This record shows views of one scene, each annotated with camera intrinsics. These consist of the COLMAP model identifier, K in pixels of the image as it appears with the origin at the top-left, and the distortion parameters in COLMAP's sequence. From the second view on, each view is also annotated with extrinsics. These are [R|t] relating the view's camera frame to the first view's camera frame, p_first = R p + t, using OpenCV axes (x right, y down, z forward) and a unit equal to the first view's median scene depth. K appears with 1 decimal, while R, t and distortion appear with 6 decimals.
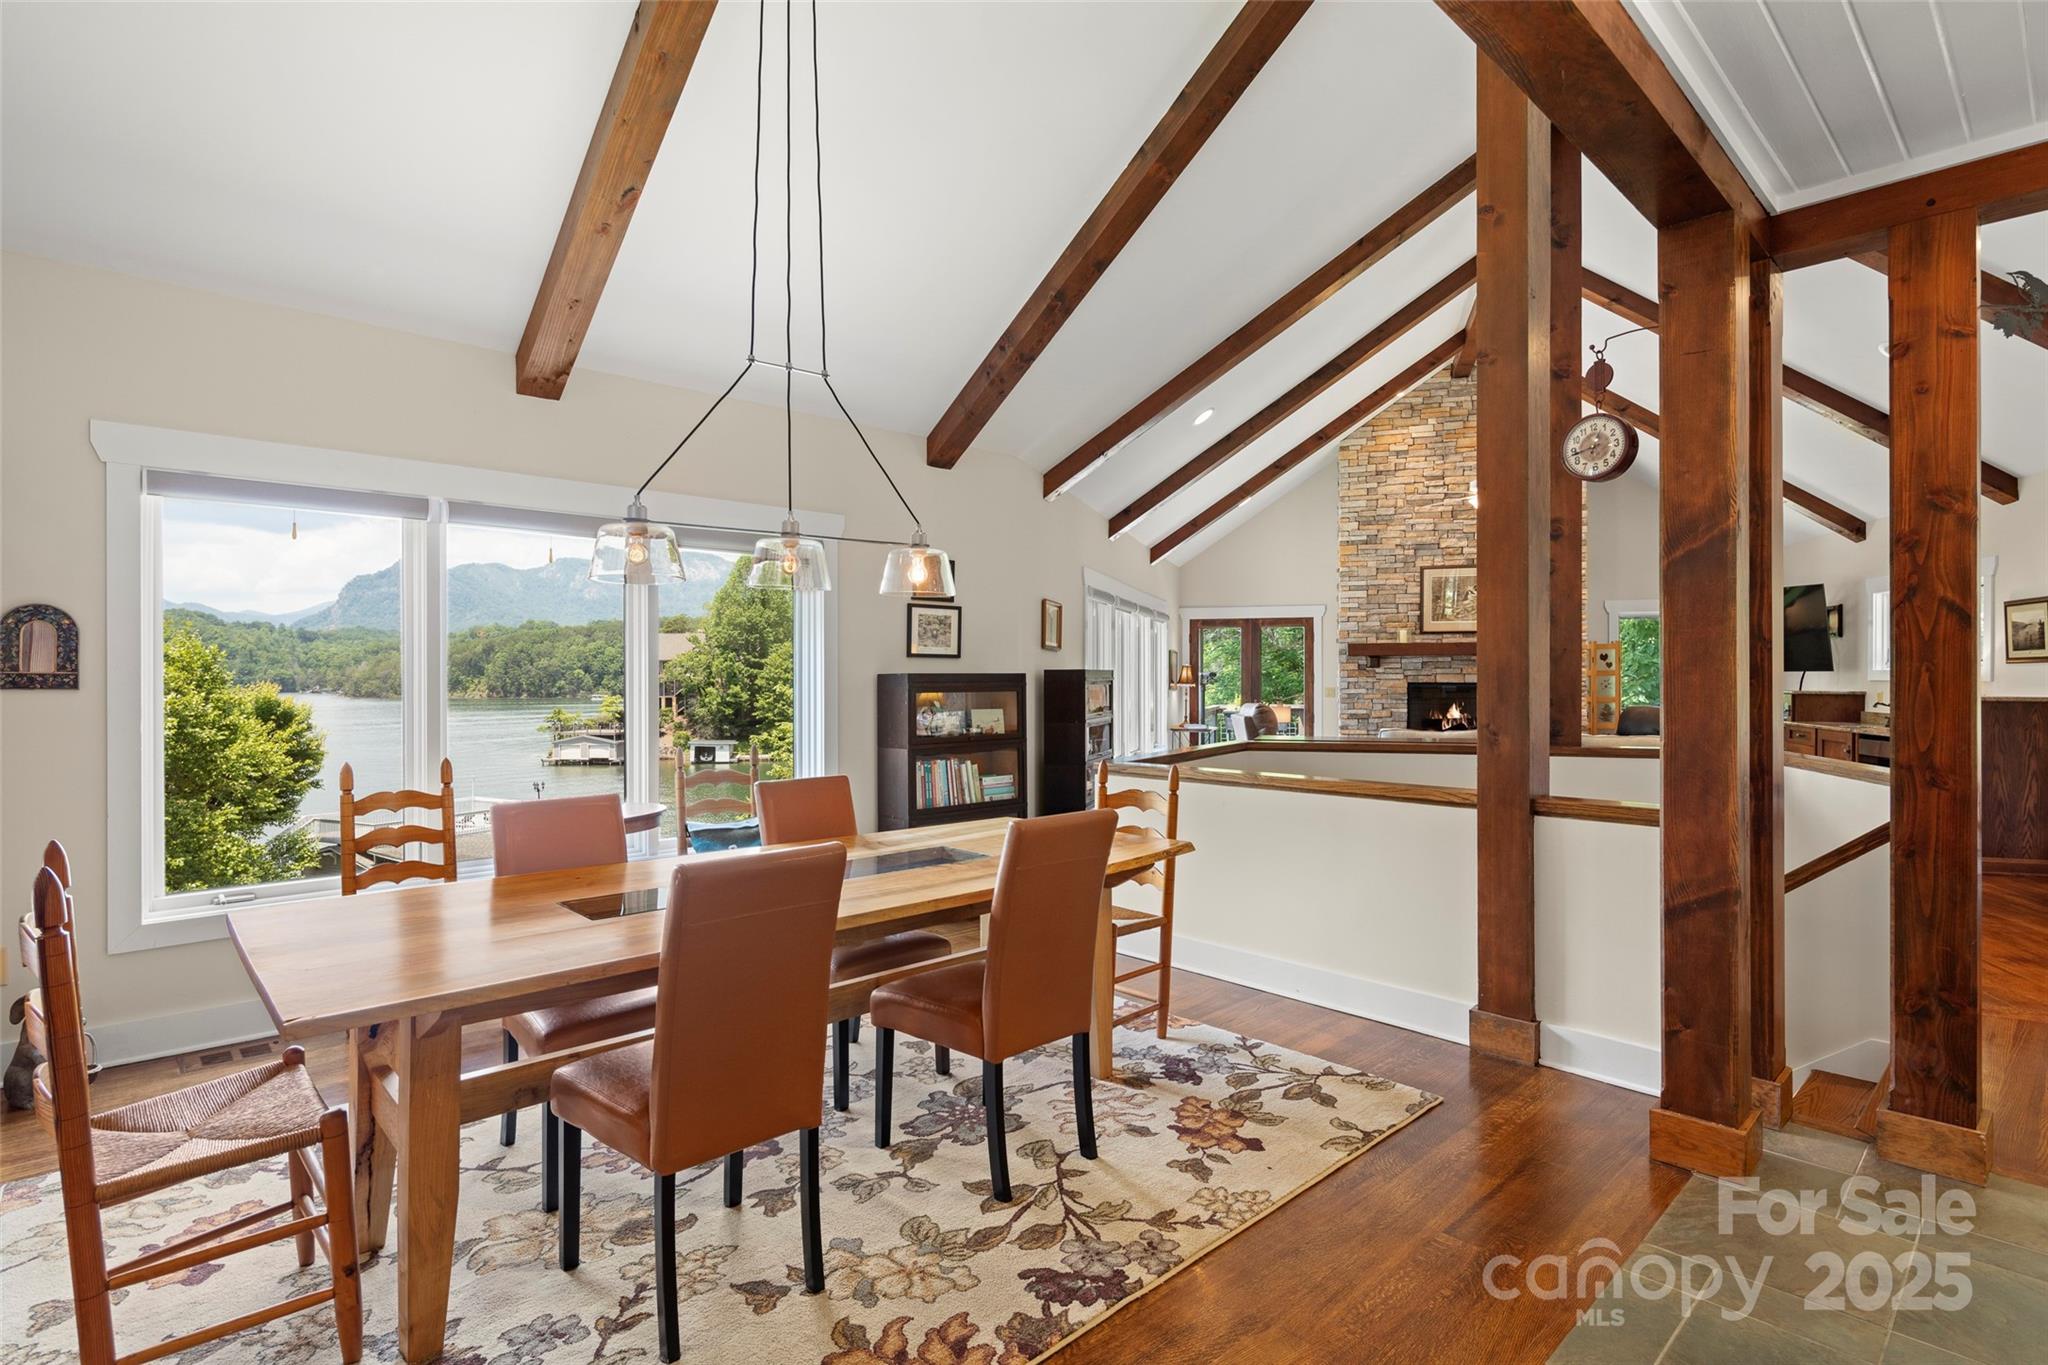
lens RADIAL K [[1001.2, 0, 1073.1], [0, 1001.2, 673.5], [0, 0, 1]] dist [0.005726, -0.005512]
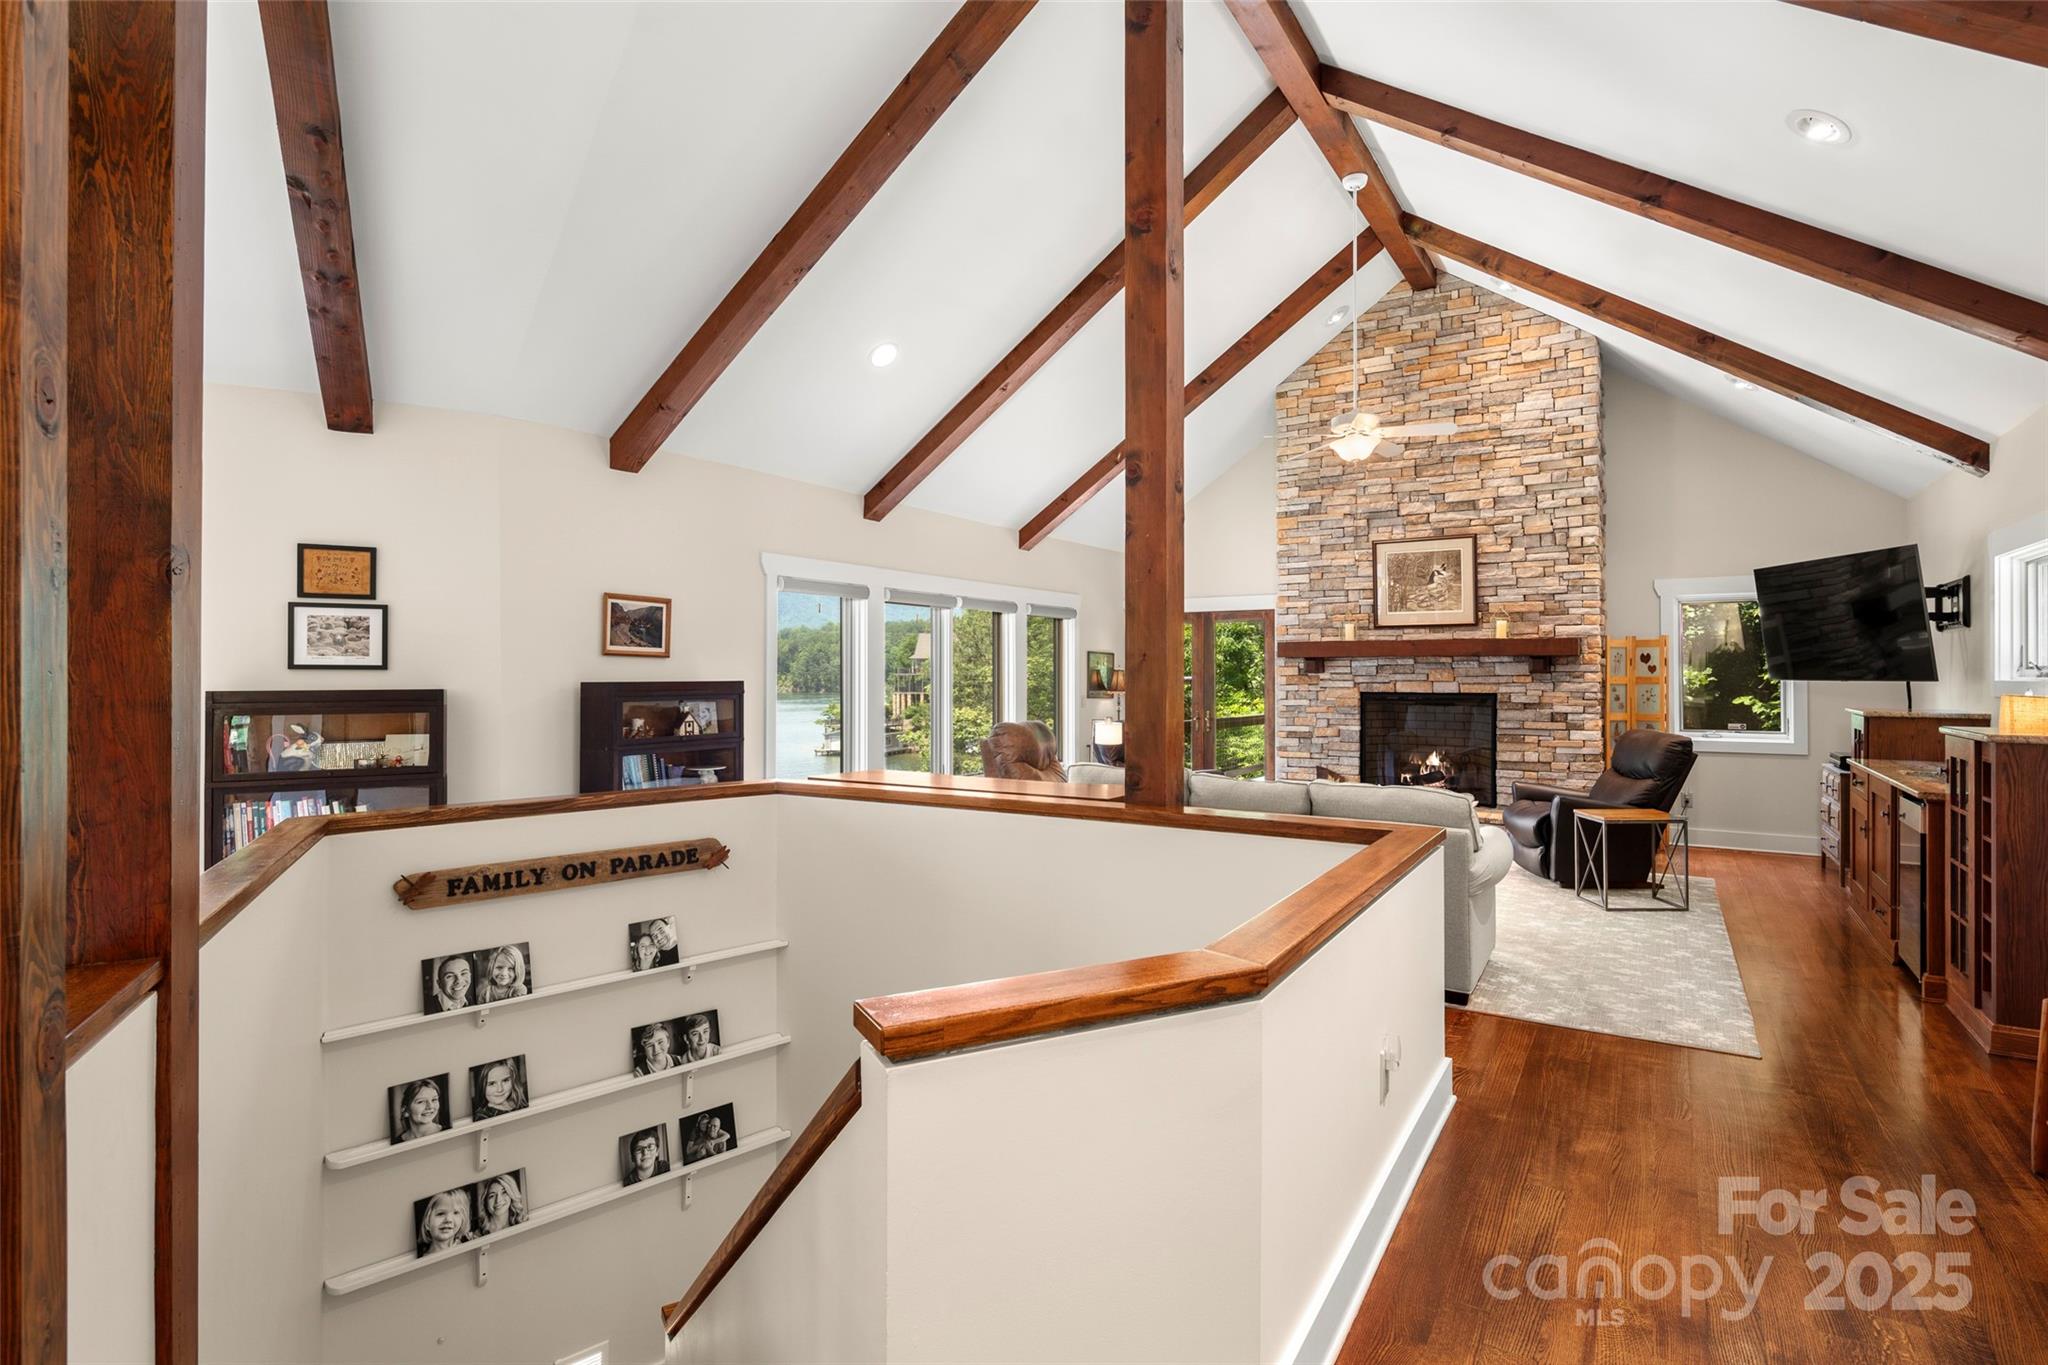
lens RADIAL K [[1001.2, 0, 1068.2], [0, 1001.2, 663.8], [0, 0, 1]] dist [0.005726, -0.005512]
pose [[0.961572, -0.002142, -0.274543, 0.328792], [0.000347, 0.999978, -0.006587, -0.007626], [0.274551, 0.006239, 0.961552, 0.197062]]
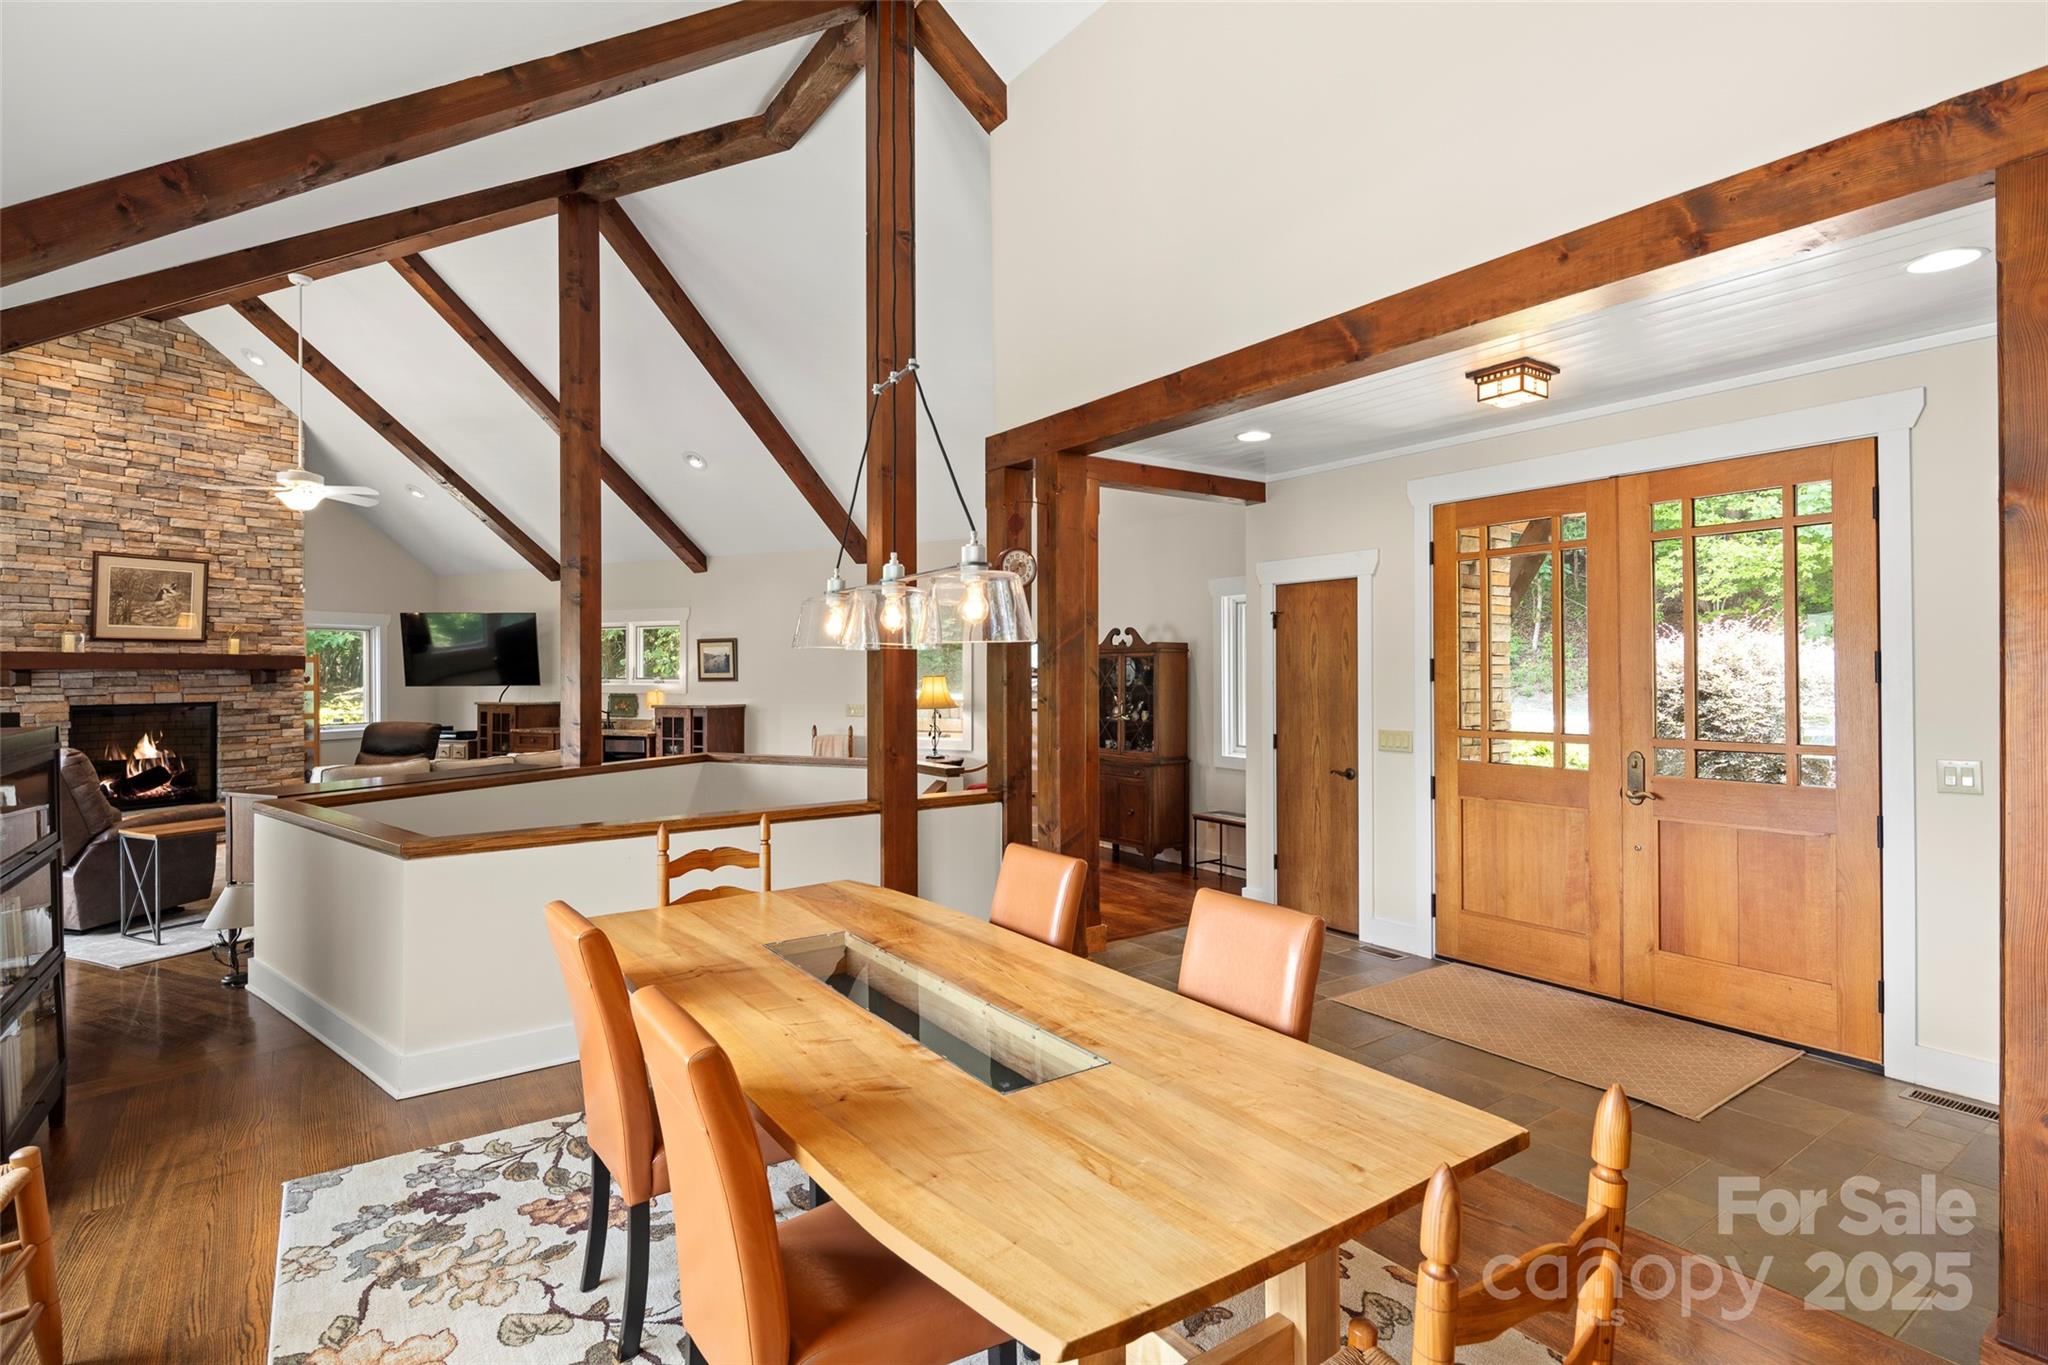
lens RADIAL K [[1001.2, 0, 1033.8], [0, 1001.2, 667.0], [0, 0, 1]] dist [0.005726, -0.005512]
pose [[0.155252, 0.001727, 0.987873, -0.283895], [-0.000555, 0.999998, -0.001661, -0.018596], [-0.987875, -0.000291, 0.155253, 0.182250]]
